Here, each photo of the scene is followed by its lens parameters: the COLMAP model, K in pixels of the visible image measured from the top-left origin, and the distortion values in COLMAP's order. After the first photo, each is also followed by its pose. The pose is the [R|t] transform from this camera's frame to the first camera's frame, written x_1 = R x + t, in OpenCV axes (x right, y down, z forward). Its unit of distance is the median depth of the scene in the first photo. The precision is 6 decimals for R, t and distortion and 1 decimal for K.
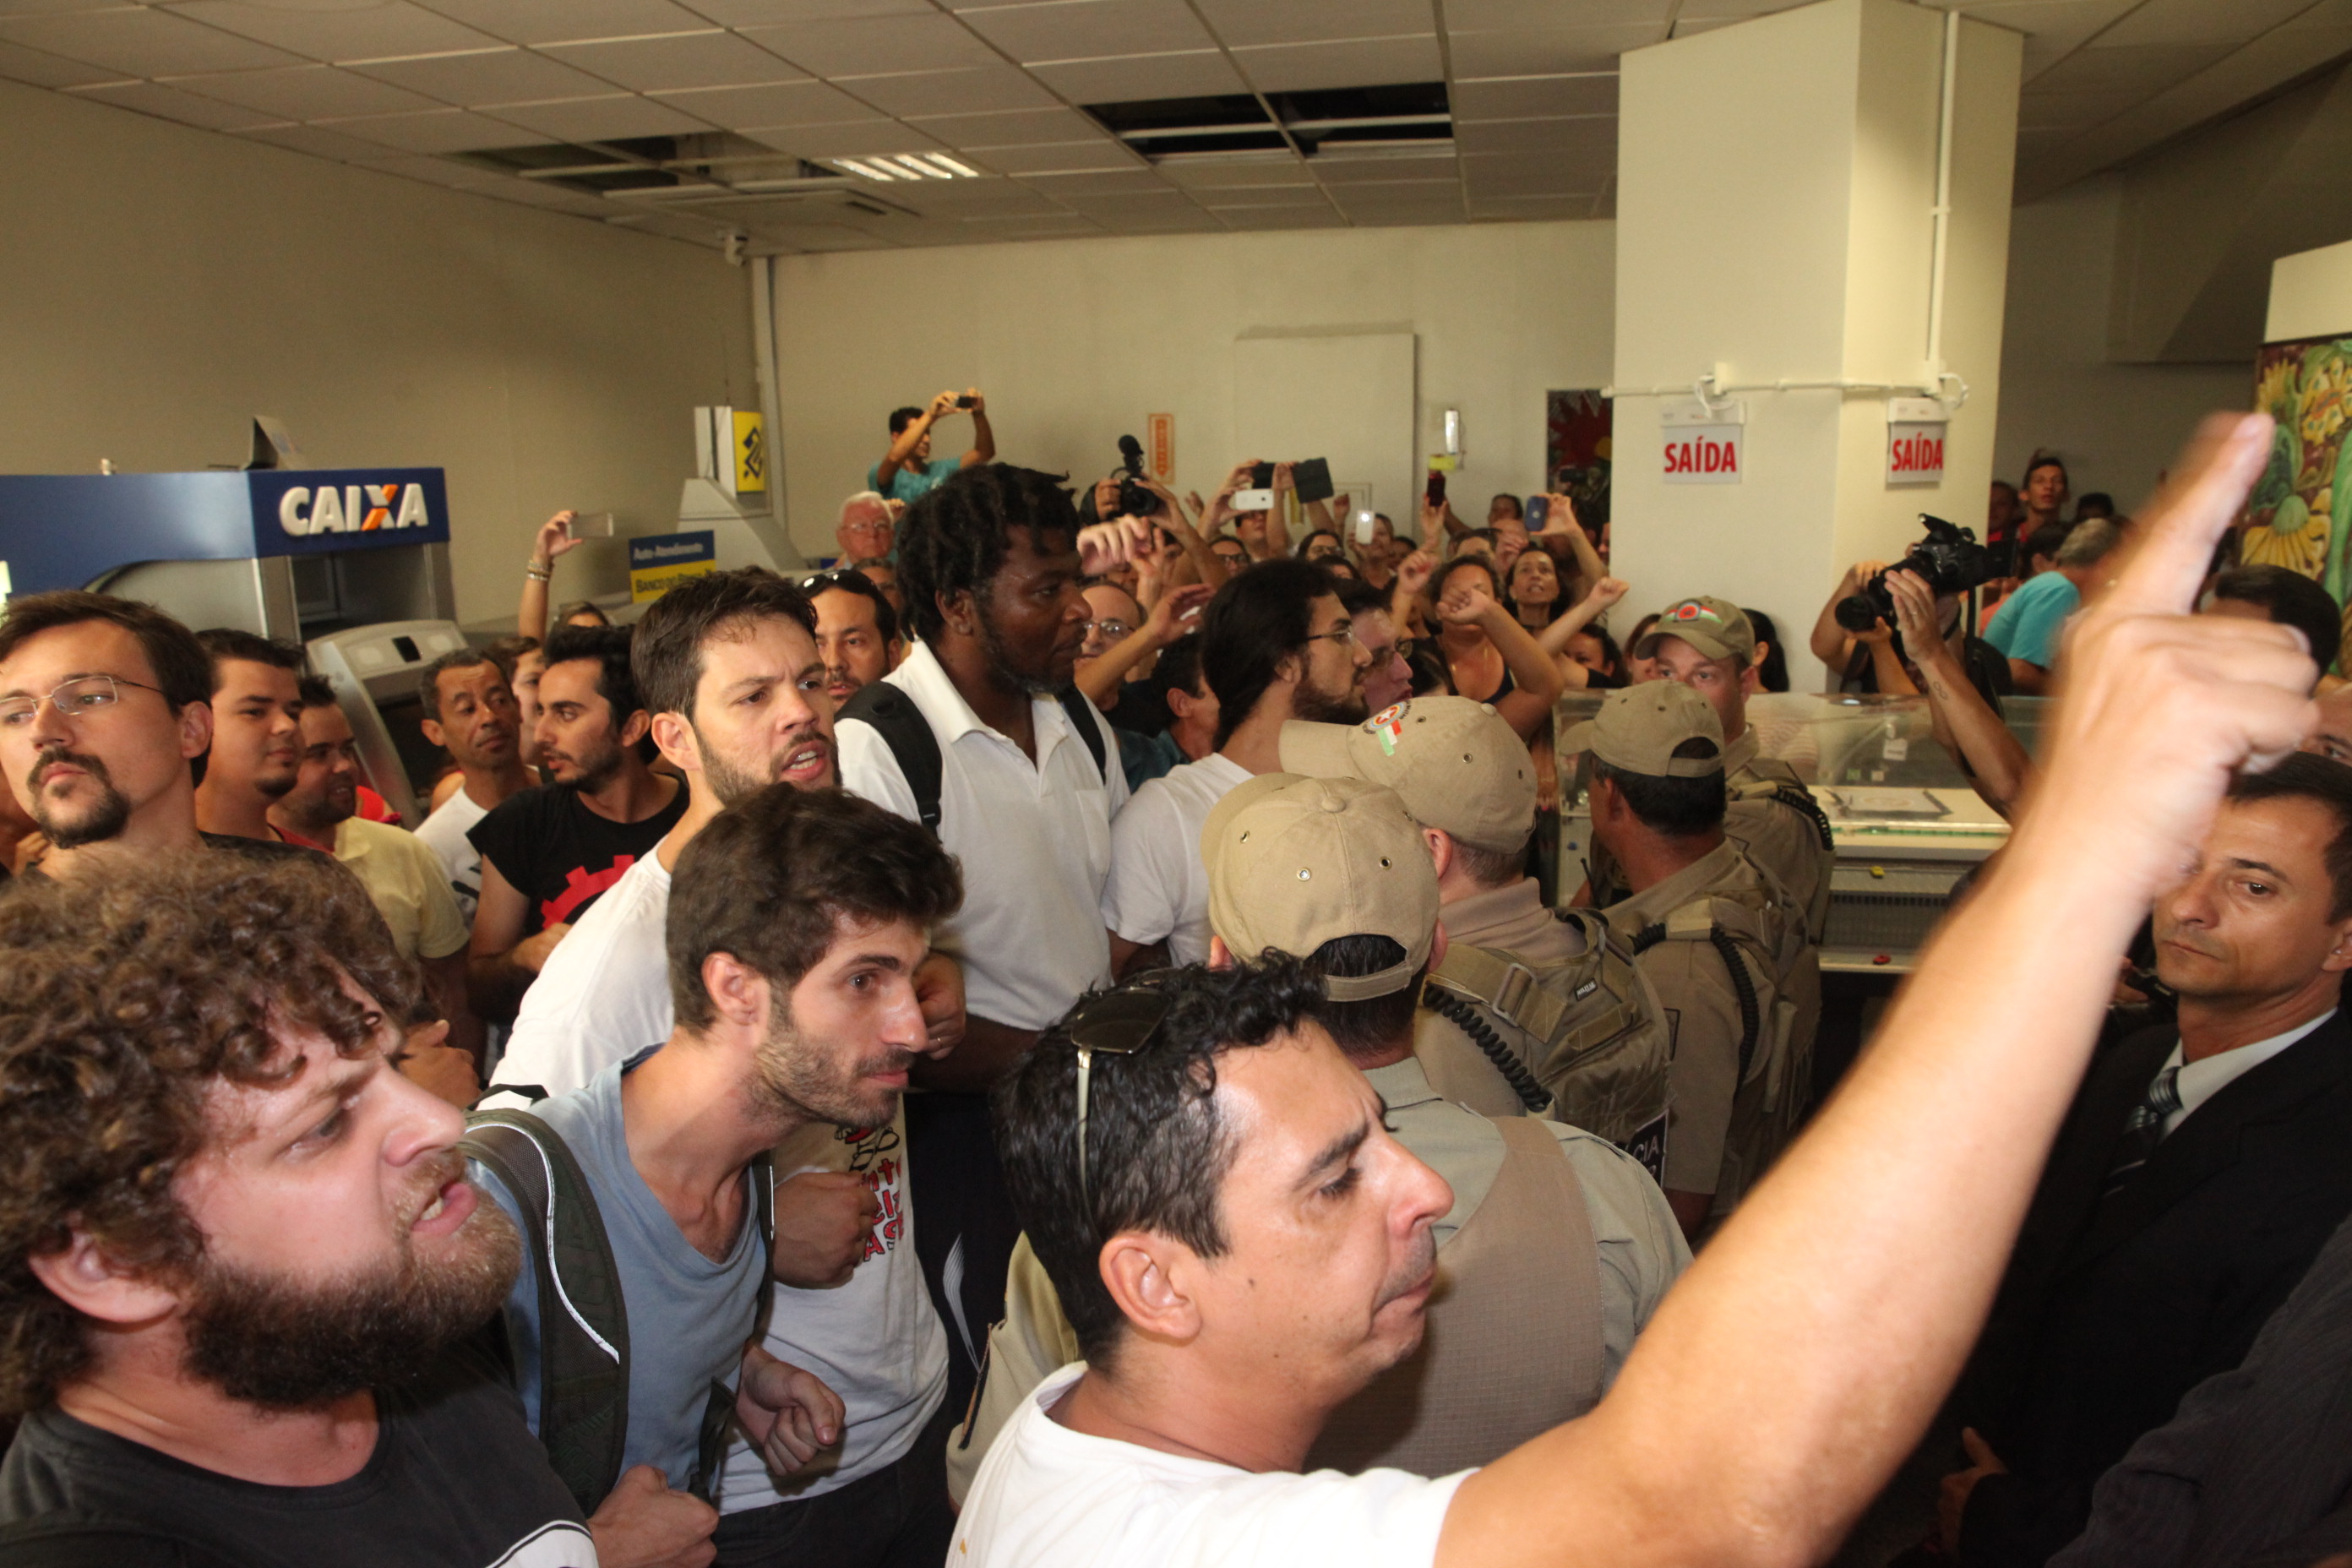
lens RADIAL K [[1625.1, 0, 1186.3], [0, 1625.1, 784.8], [0, 0, 1]] dist [-0.110134, 0.073453]
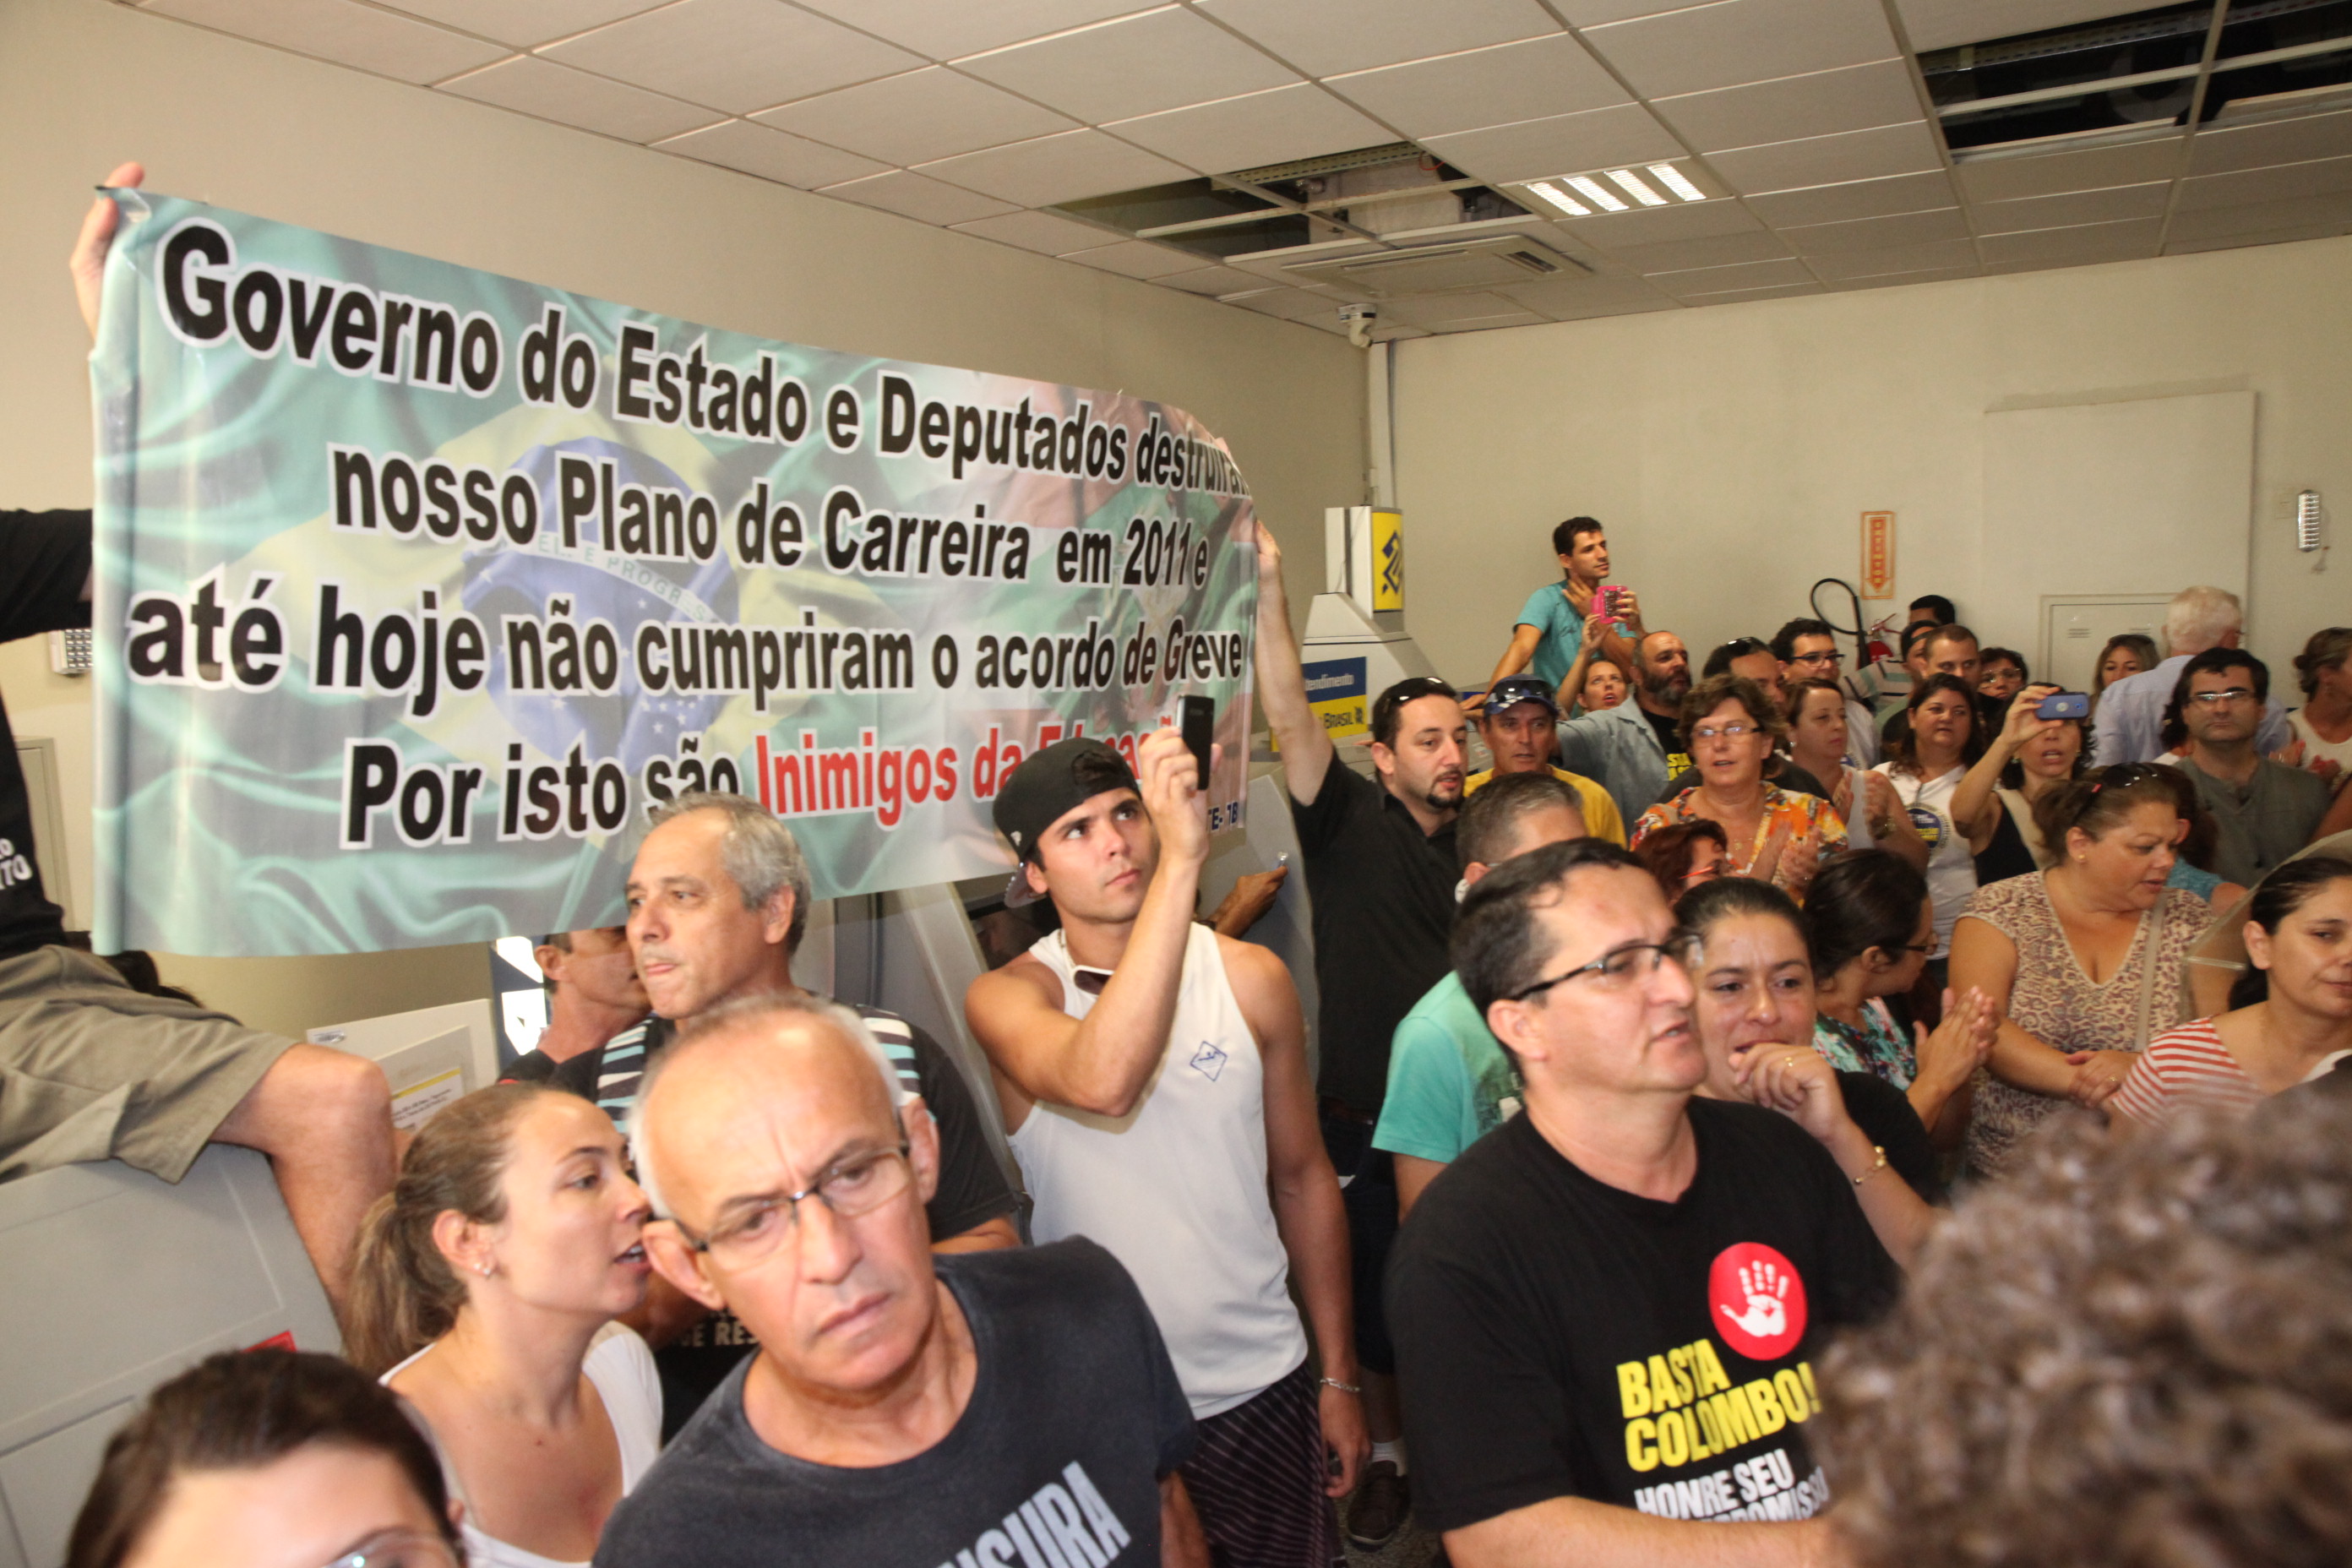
lens RADIAL K [[1740.2, 0, 1176.0], [0, 1740.2, 784.0], [0, 0, 1]] dist [0.000865, 0.008871]
pose [[0.943558, 0.023124, -0.330399, -0.078984], [-0.050259, 0.996004, -0.073824, -0.023726], [0.327371, 0.086263, 0.940950, 0.141059]]
